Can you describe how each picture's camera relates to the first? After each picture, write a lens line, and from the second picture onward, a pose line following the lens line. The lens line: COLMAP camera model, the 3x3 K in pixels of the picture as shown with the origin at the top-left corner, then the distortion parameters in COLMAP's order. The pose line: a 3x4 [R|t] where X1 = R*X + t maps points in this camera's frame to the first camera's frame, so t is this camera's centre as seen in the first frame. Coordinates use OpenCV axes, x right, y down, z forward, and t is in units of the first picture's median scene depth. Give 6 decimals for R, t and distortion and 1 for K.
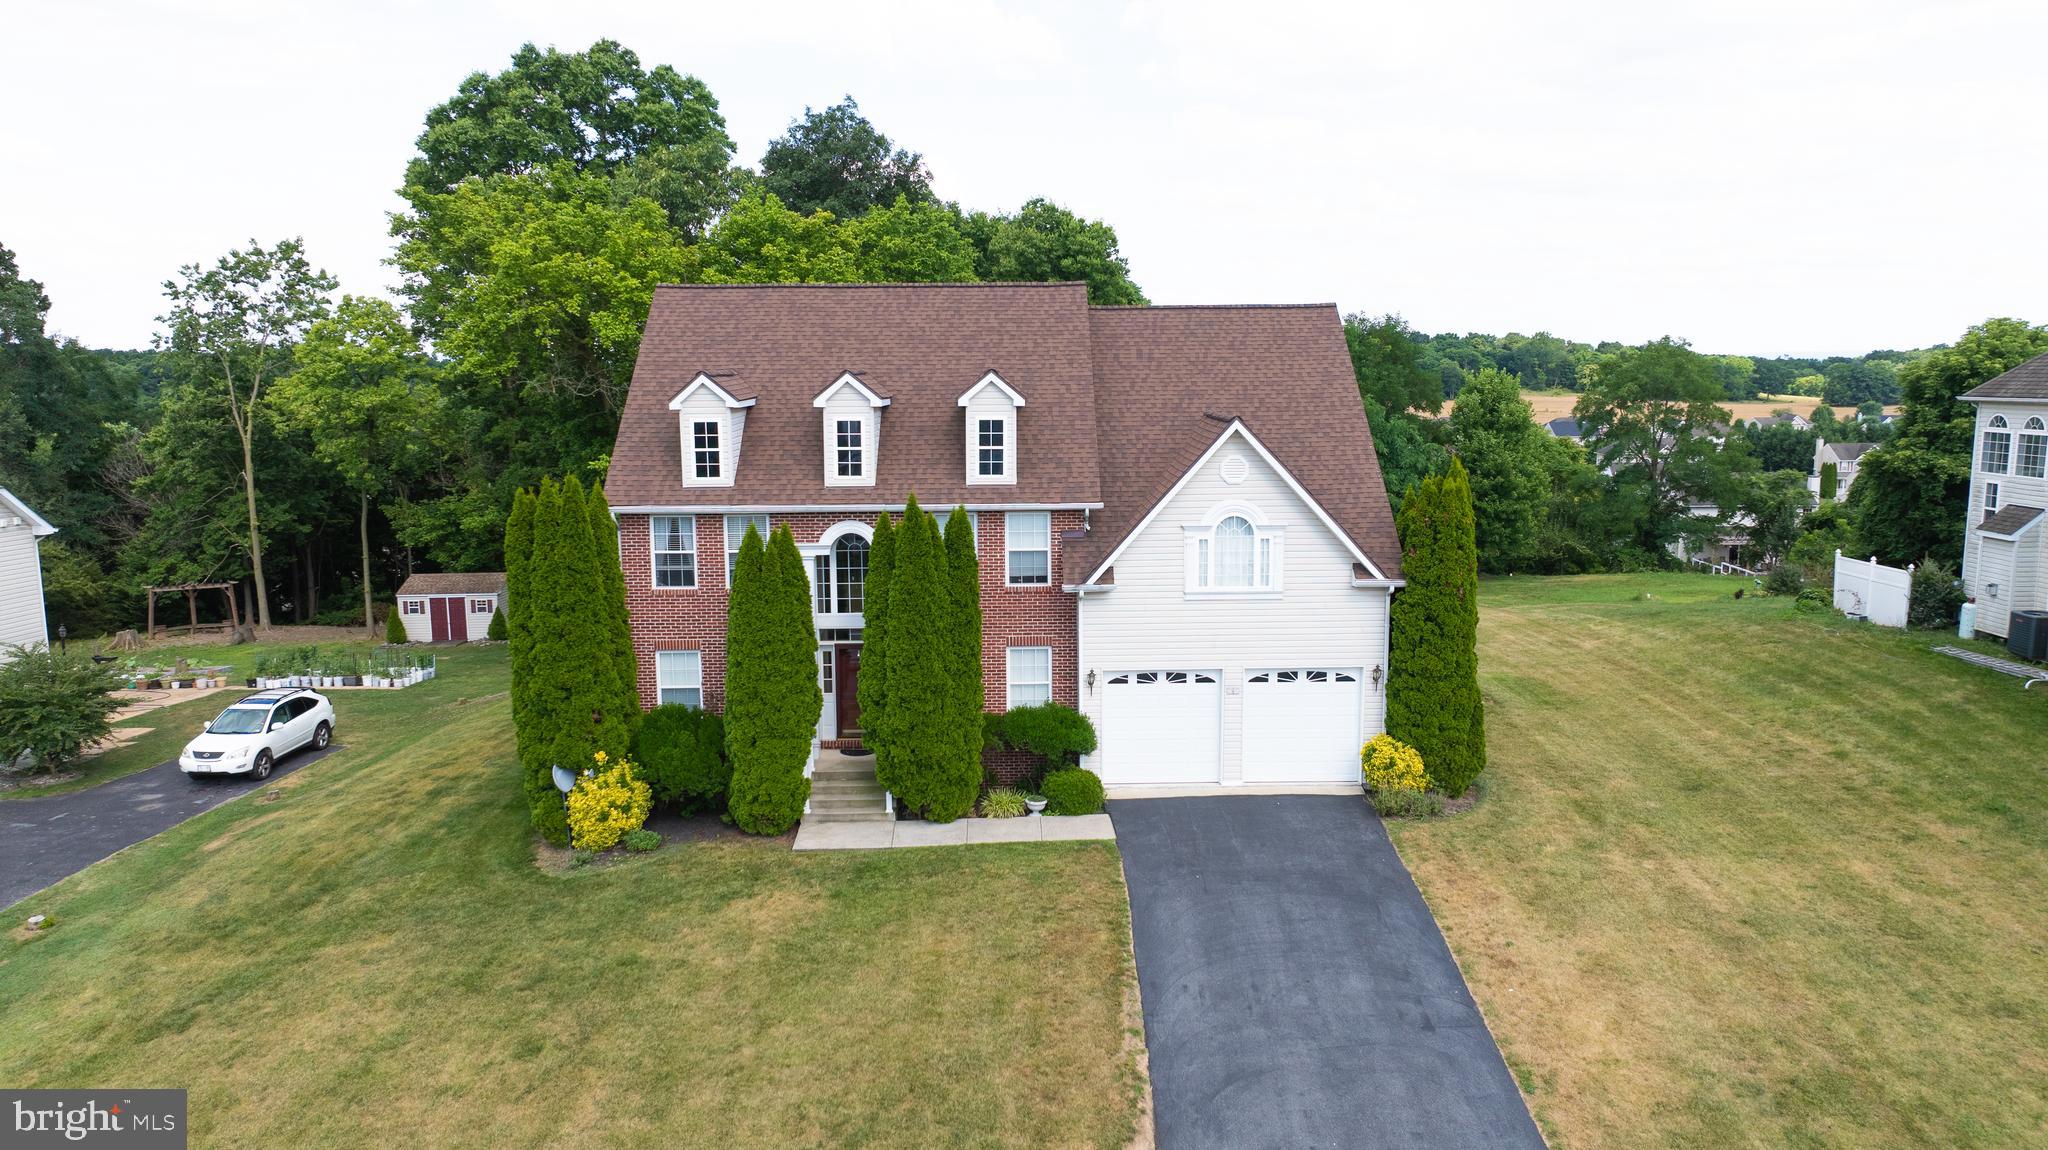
lens RADIAL K [[1438.2, 0, 1032.3], [0, 1438.2, 573.9], [0, 0, 1]] dist [-0.009678, -0.001837]
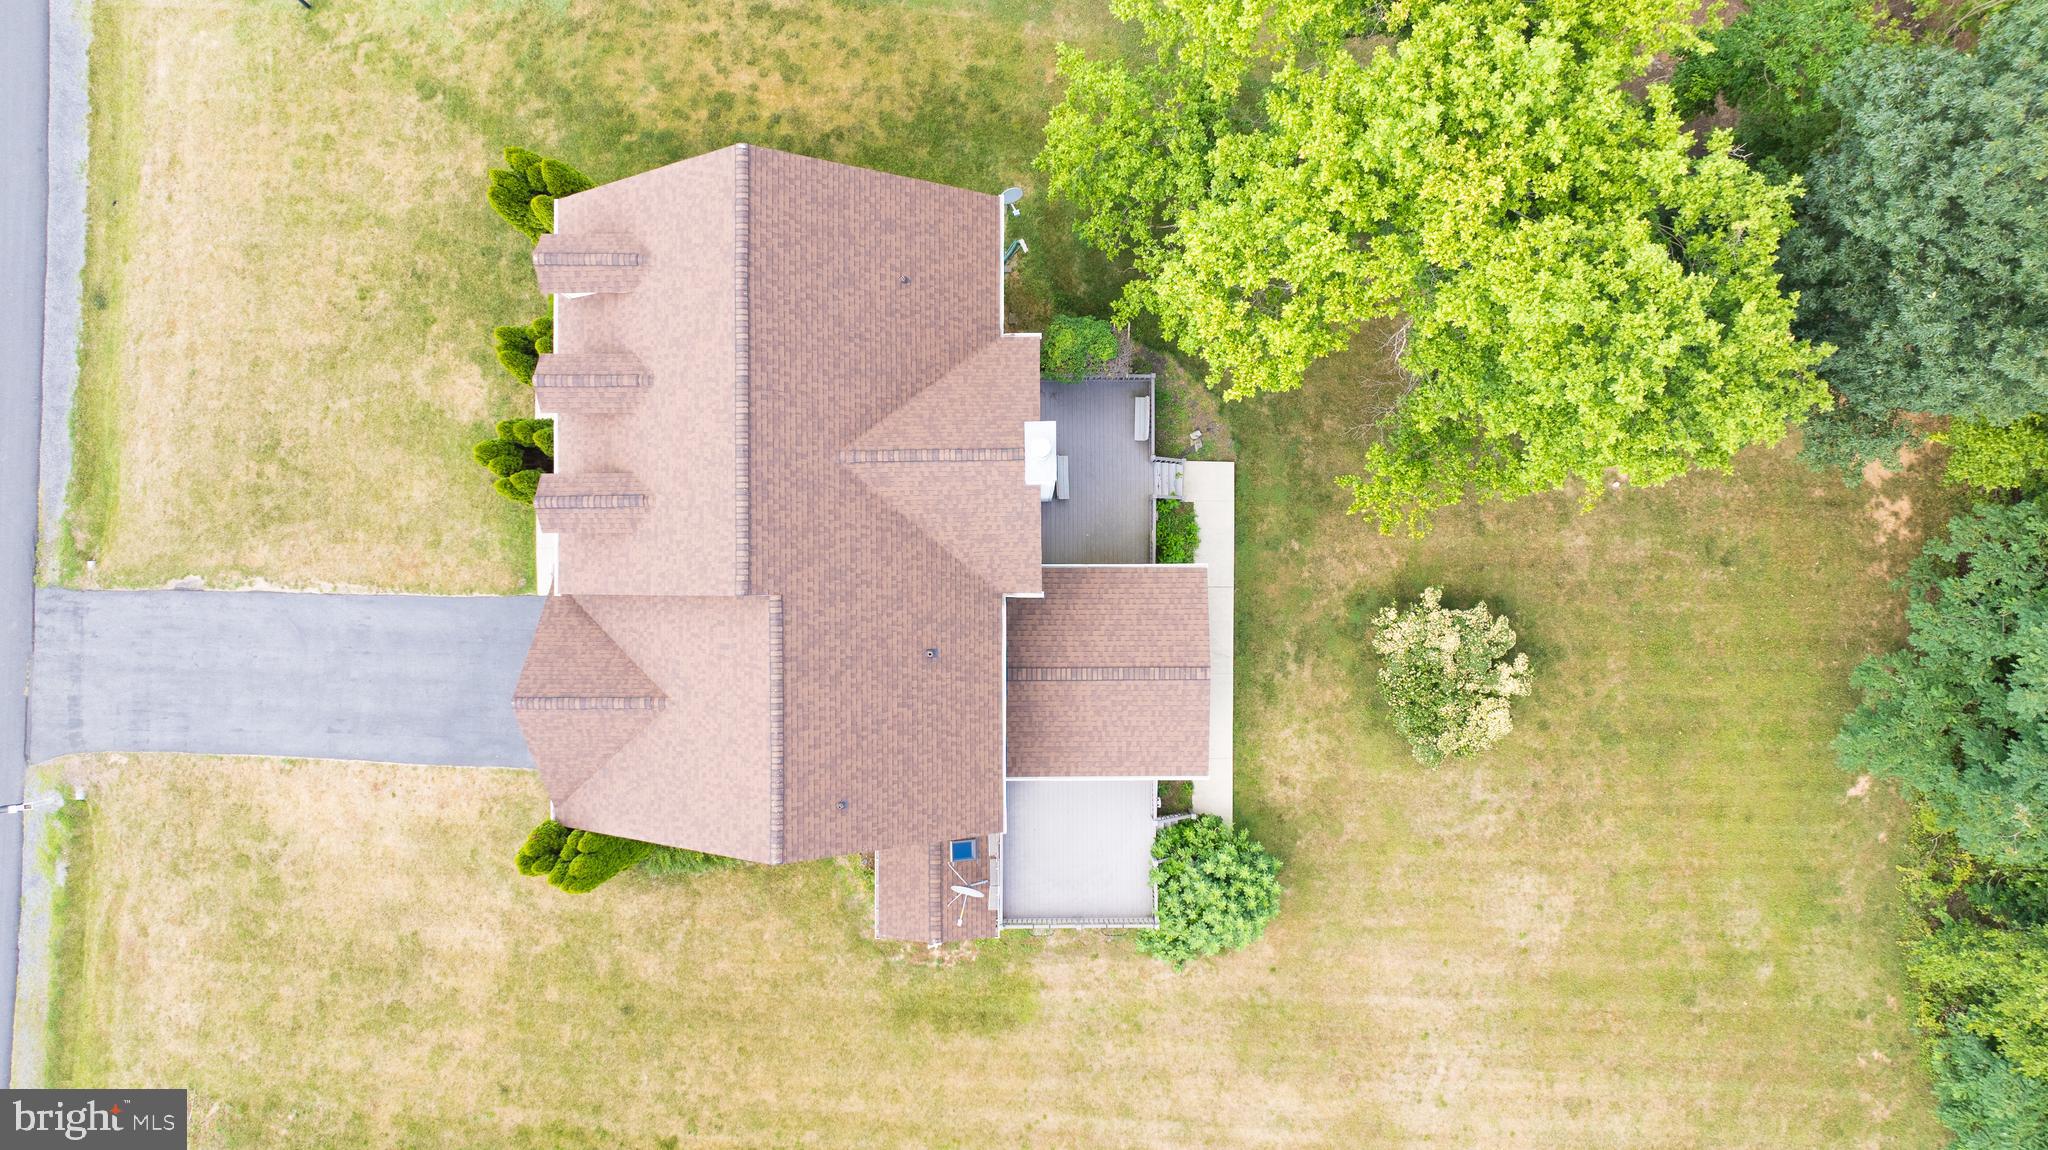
lens RADIAL K [[1445.8, 0, 1026.4], [0, 1445.8, 566.2], [0, 0, 1]] dist [0.000445, -0.047181]
pose [[-0.014854, 0.999889, -0.001008, 0.018304], [-0.143214, -0.001130, 0.989691, -1.333546], [0.989580, 0.014845, 0.143215, 1.196136]]
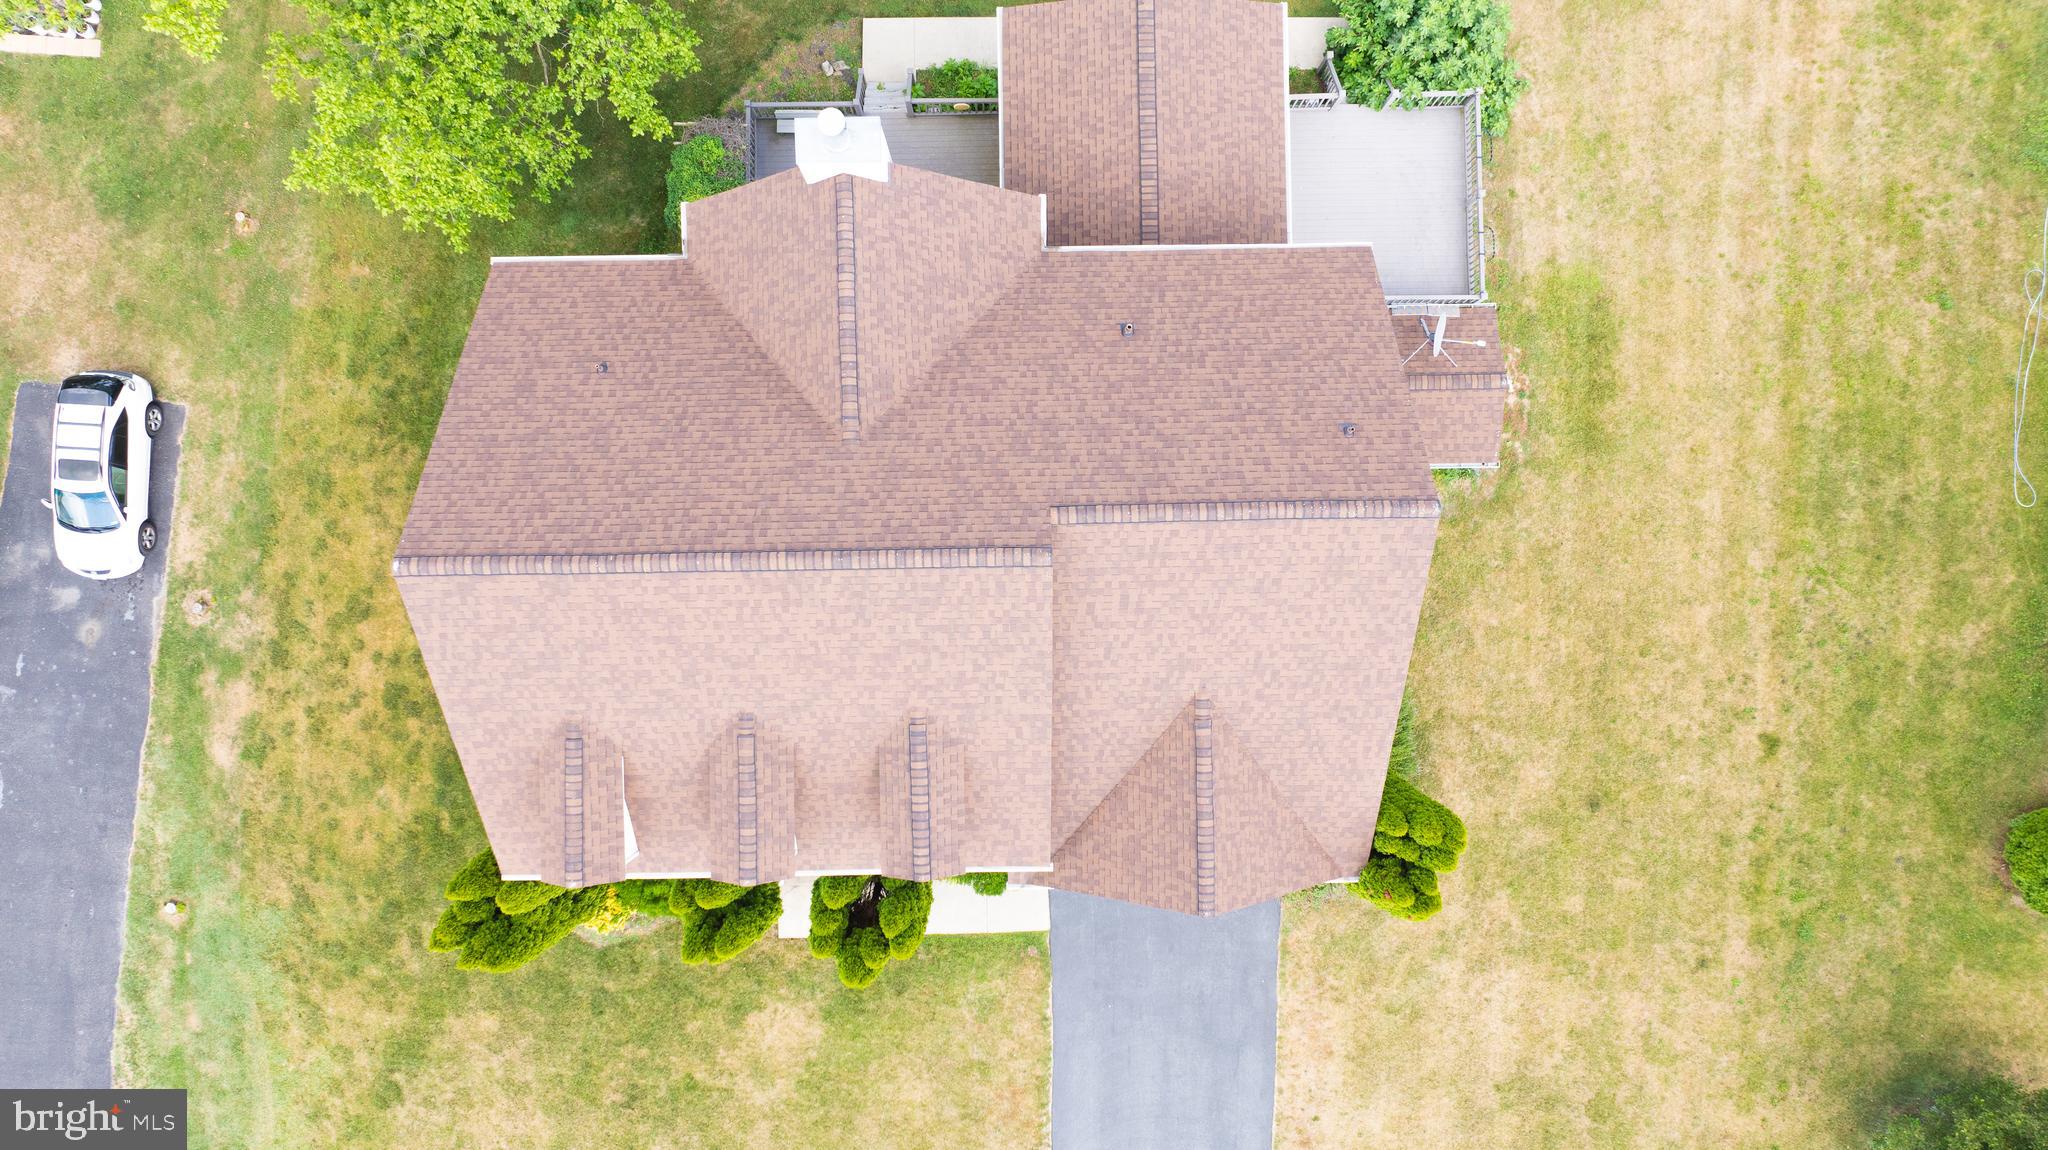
lens RADIAL K [[1474.1, 0, 1011.7], [0, 1474.1, 577.4], [0, 0, 1]] dist [-0.017094, -0.006239]
pose [[0.999976, 0.002105, 0.006581, 0.016496], [-0.006826, 0.153487, 0.988127, -0.973888], [0.001070, -0.988148, 0.153498, 1.012570]]
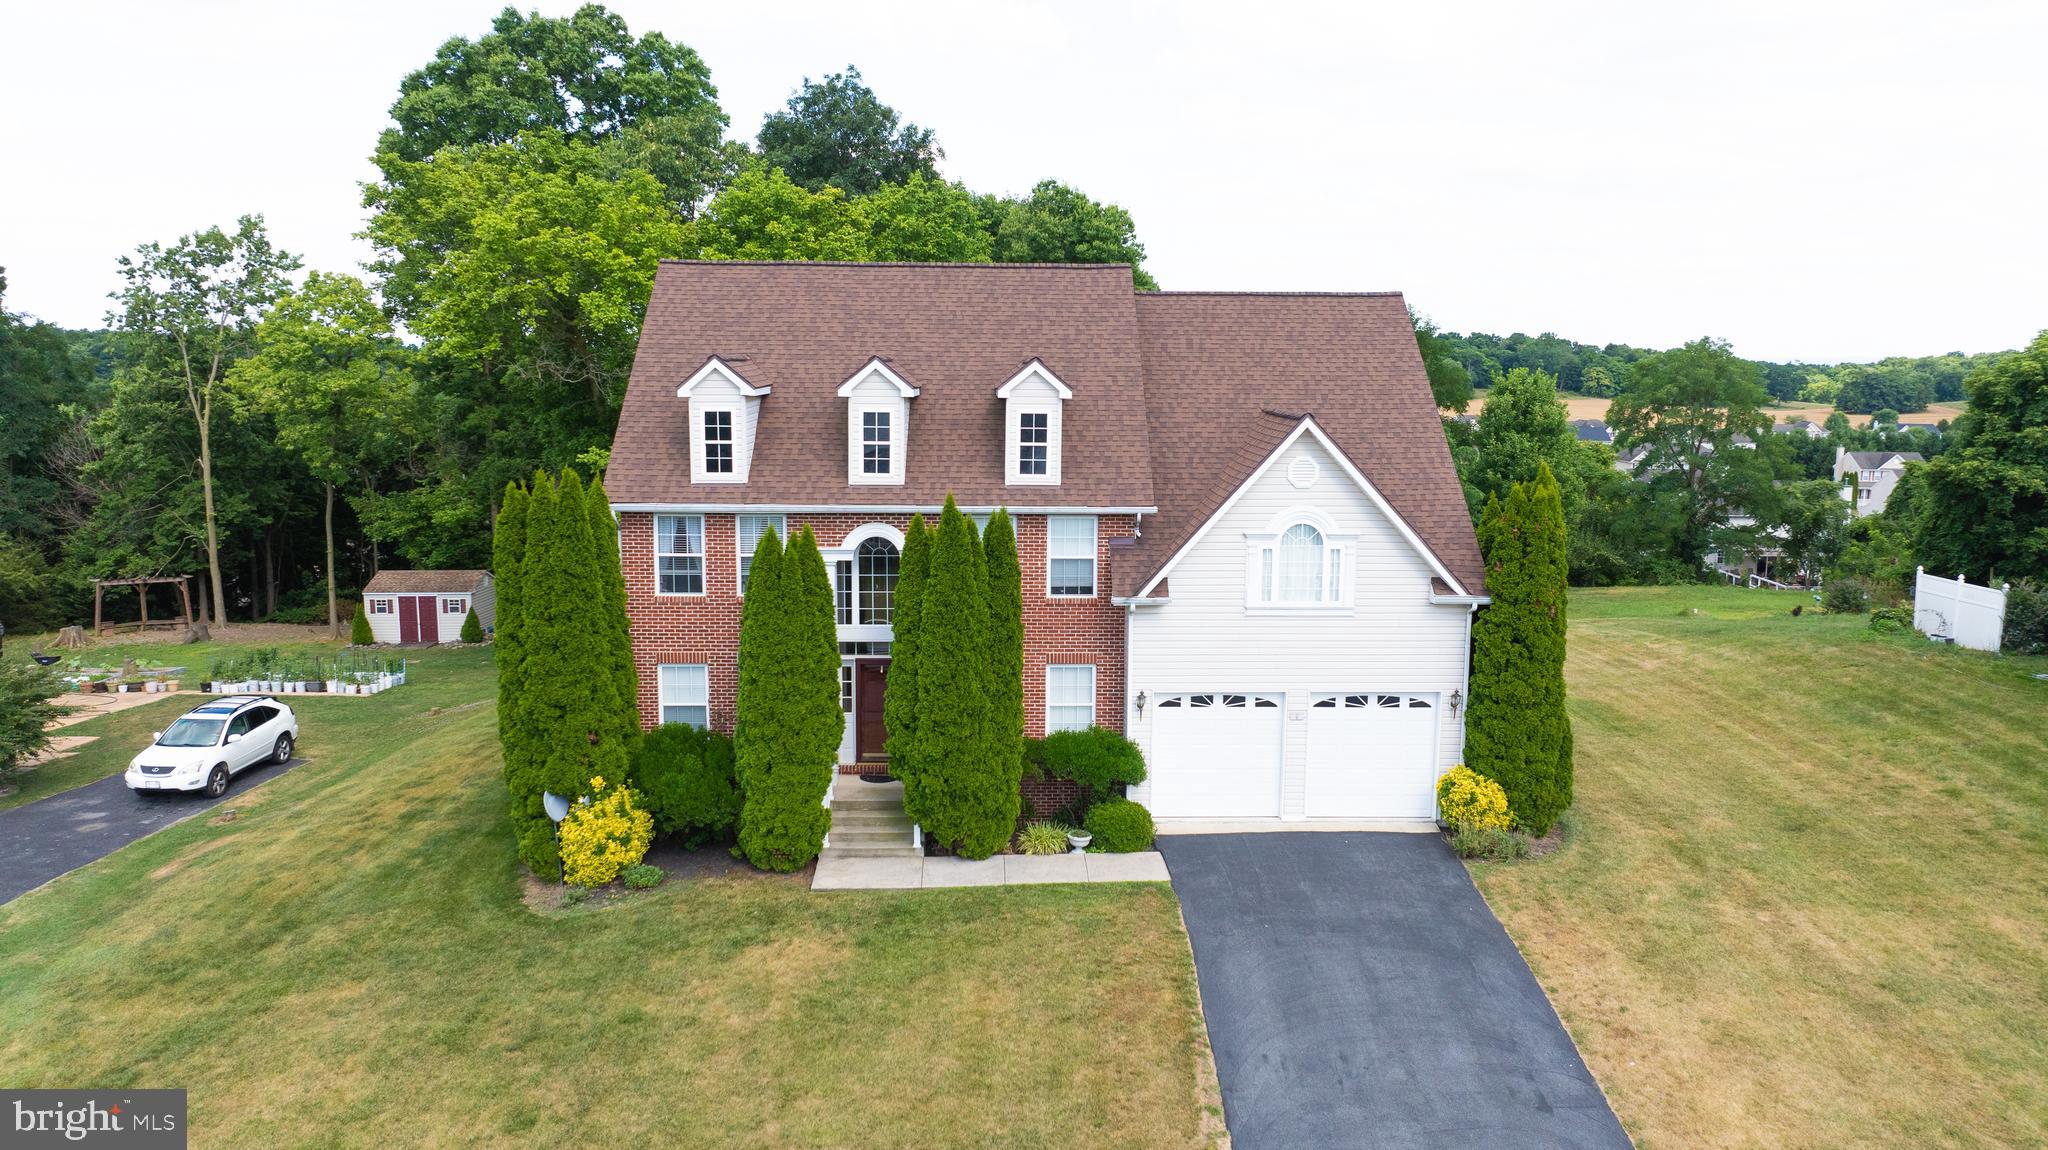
lens RADIAL K [[1483.4, 0, 1031.9], [0, 1483.4, 575.2], [0, 0, 1]] dist [-0.011415, 0.006246]
pose [[0.999856, 0.013135, 0.010763, -0.037986], [-0.013137, 0.999914, 0.000091, -0.005430], [-0.010761, -0.000233, 0.999942, 0.066519]]
